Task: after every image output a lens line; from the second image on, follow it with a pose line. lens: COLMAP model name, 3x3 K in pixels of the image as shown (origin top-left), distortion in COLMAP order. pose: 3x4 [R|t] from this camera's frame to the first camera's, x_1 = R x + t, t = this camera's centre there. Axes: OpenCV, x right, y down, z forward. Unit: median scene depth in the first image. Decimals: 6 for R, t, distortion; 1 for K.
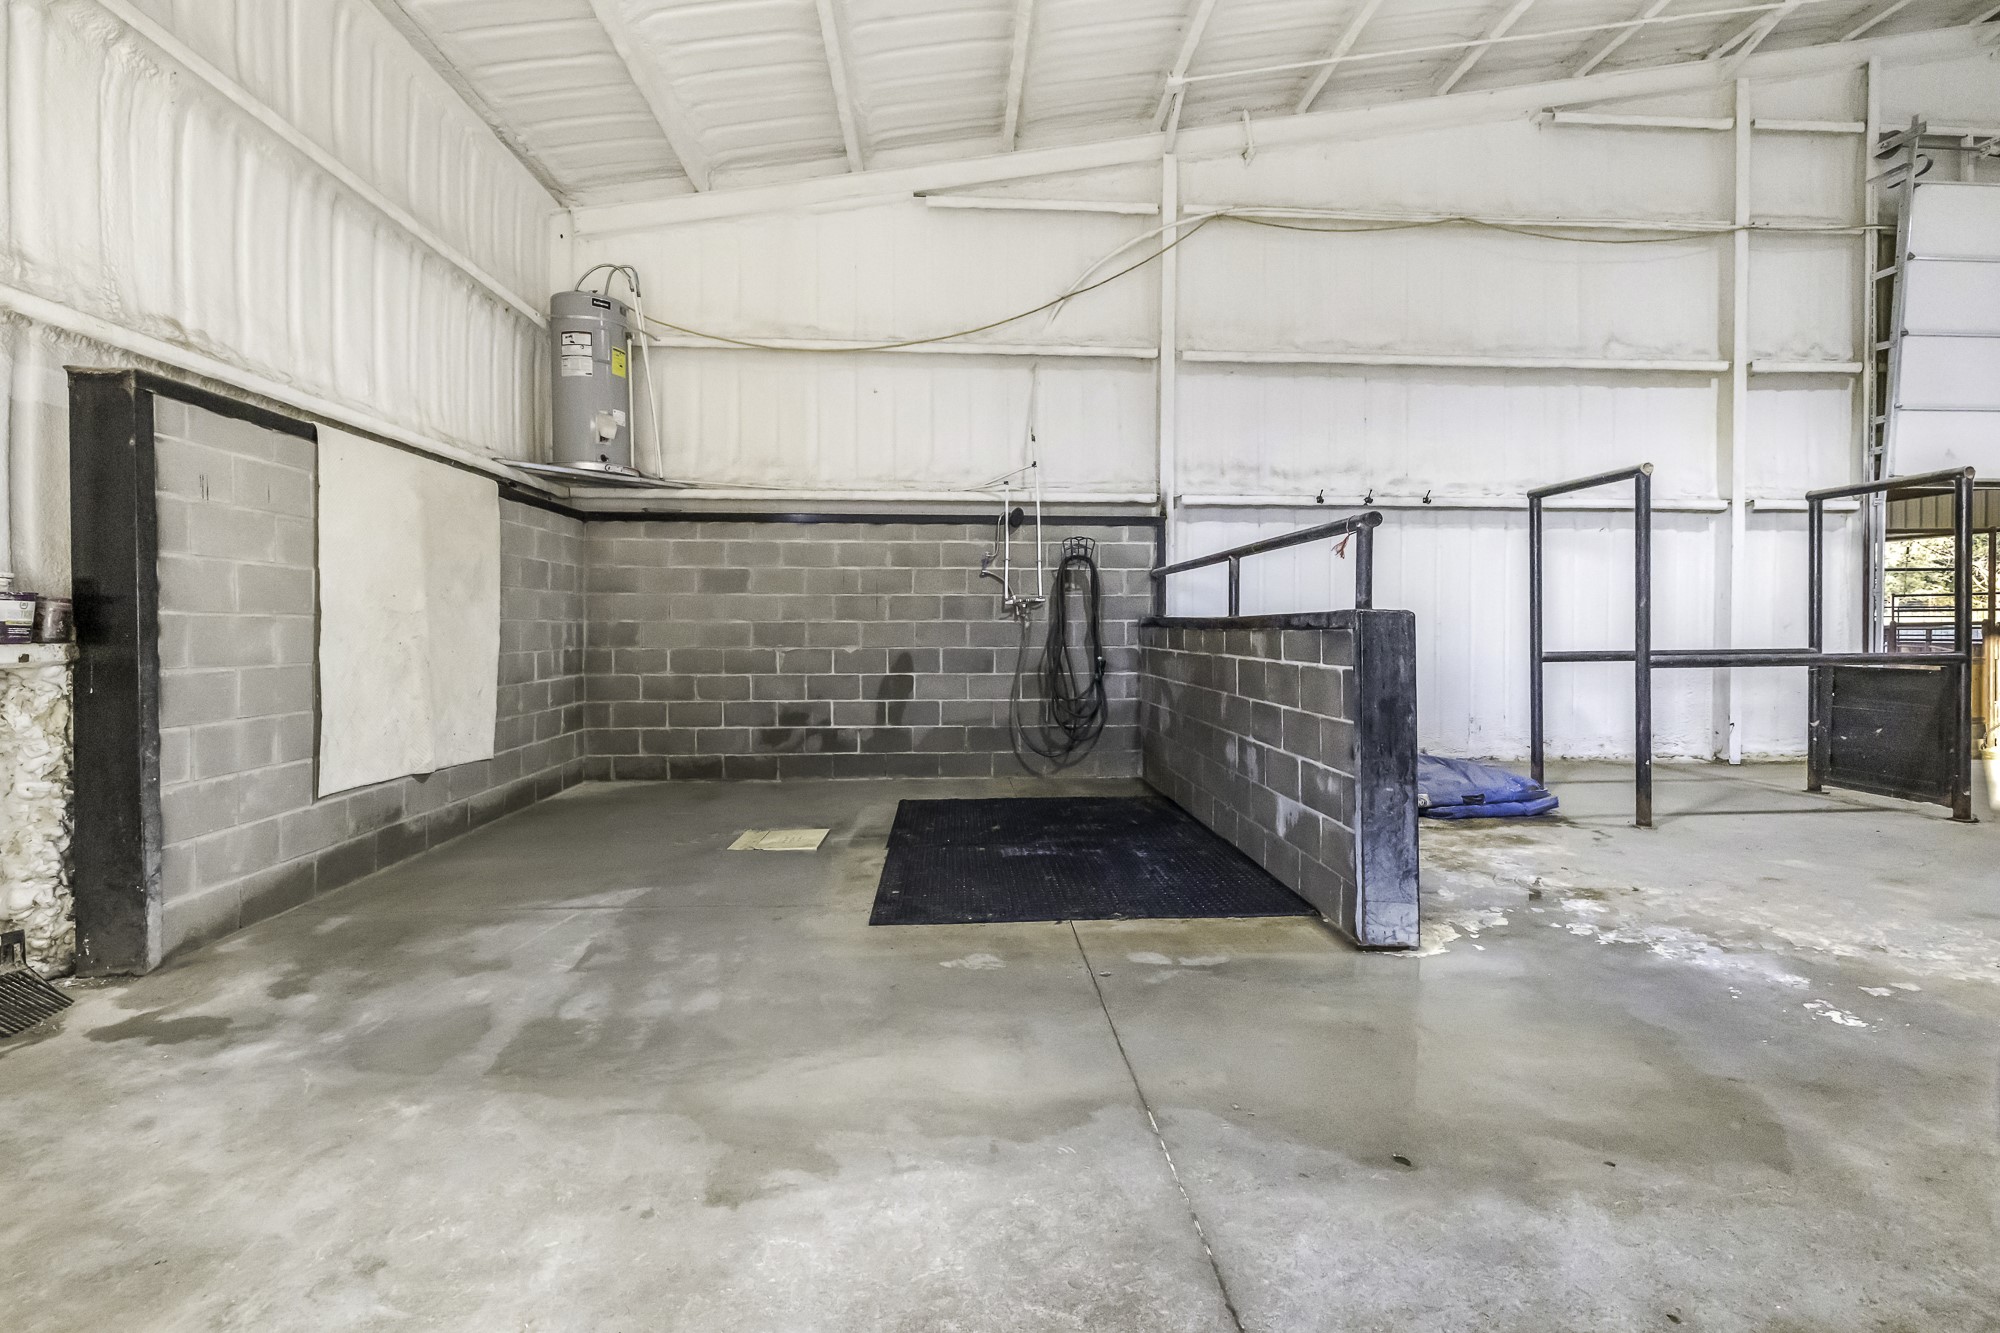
lens RADIAL K [[874.8, 0, 1009.9], [0, 874.8, 629.9], [0, 0, 1]] dist [0.001986, 0.000190]
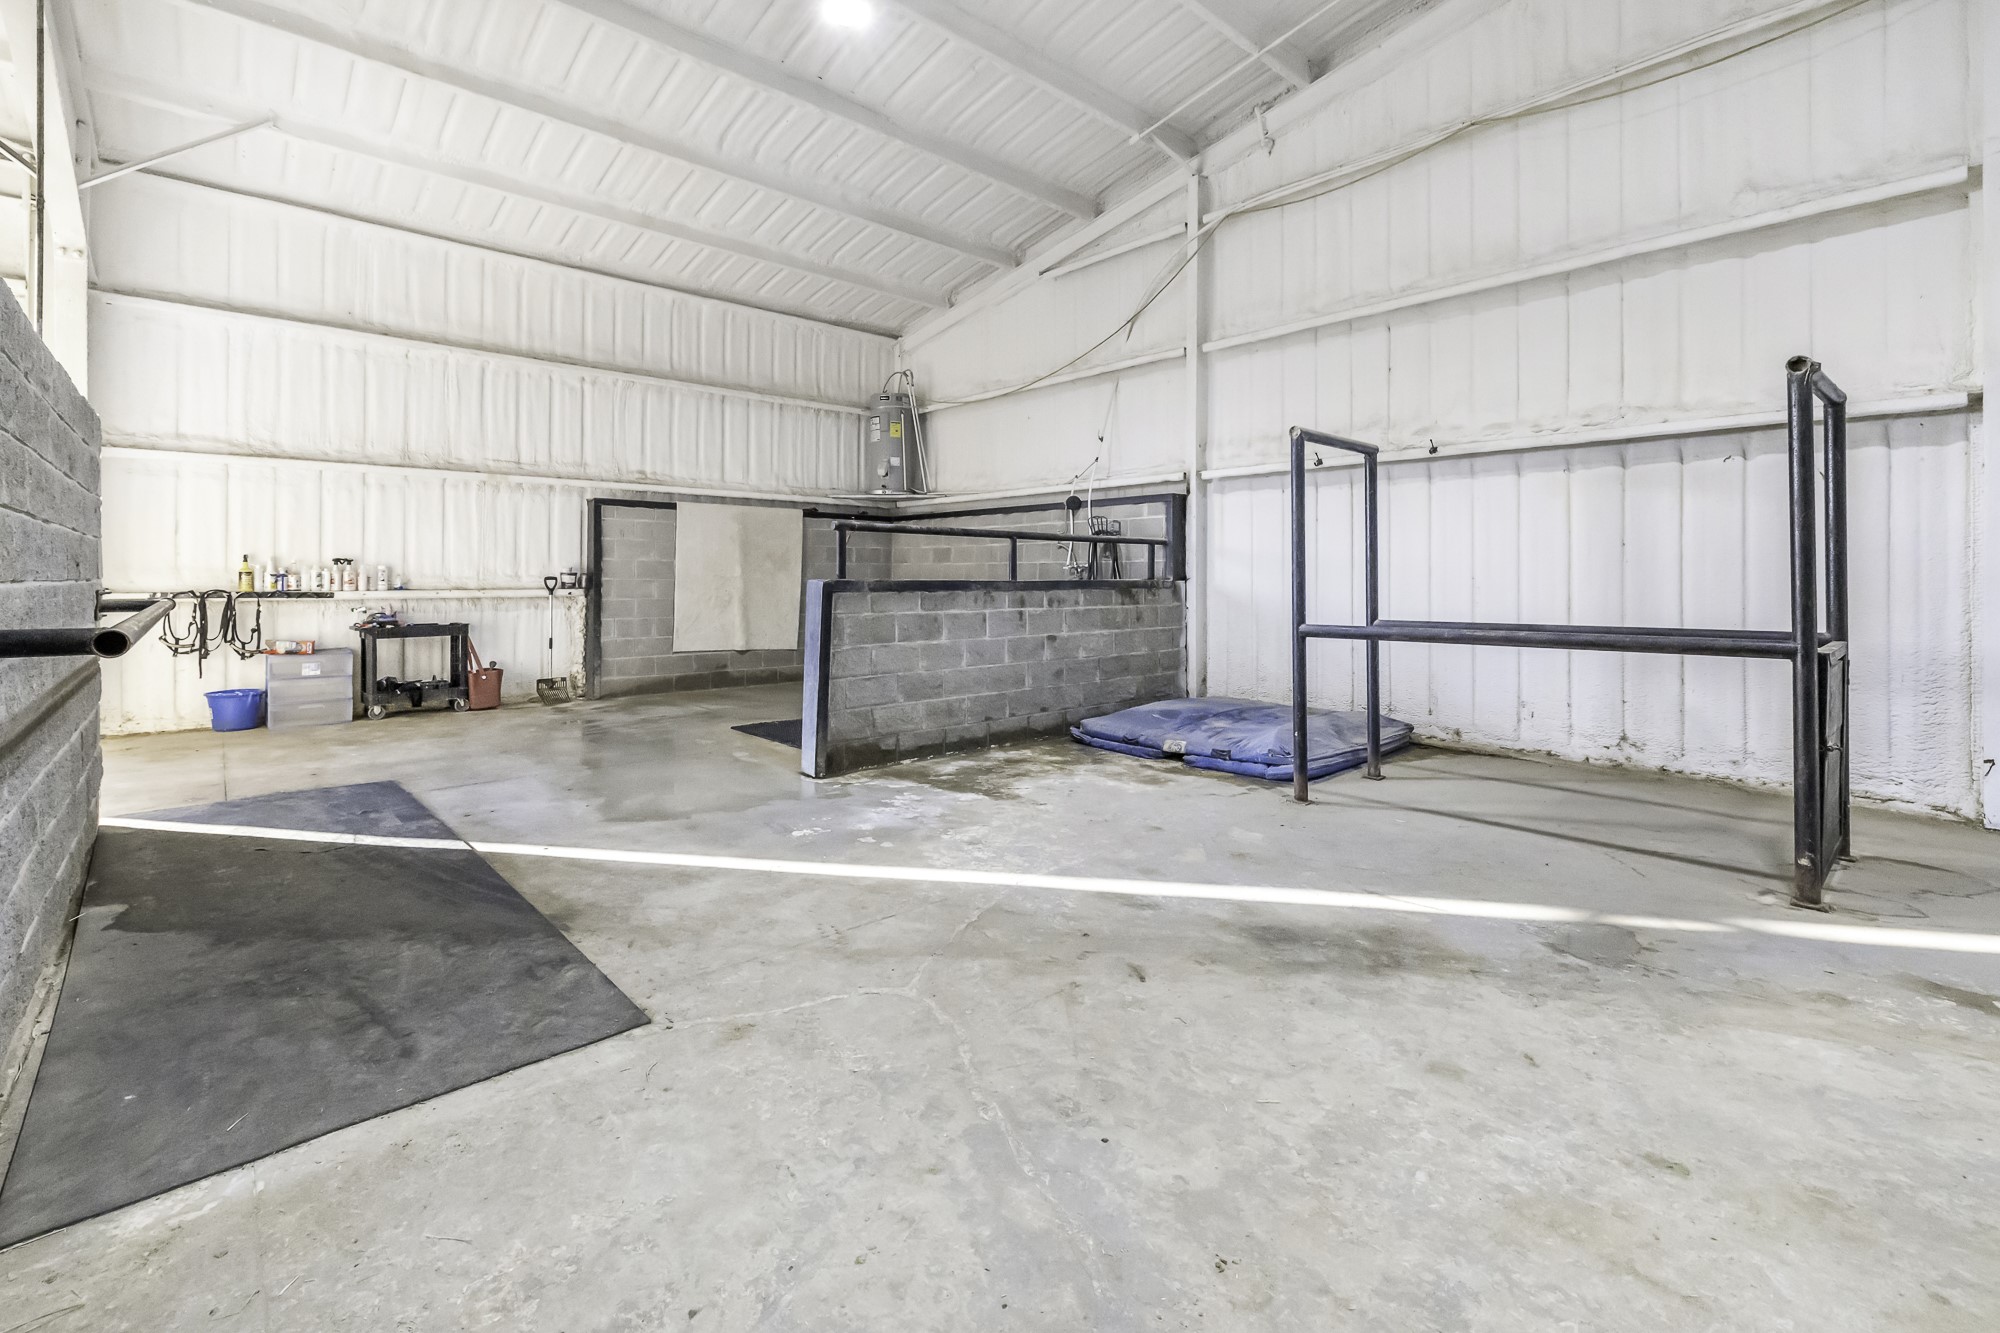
lens RADIAL K [[874.8, 0, 1021.4], [0, 874.8, 571.6], [0, 0, 1]] dist [0.001986, 0.000190]
pose [[0.624455, -0.001594, -0.781059, 0.978904], [-0.007642, 0.999938, -0.008150, -0.014028], [0.781024, 0.011058, 0.624404, 0.117848]]
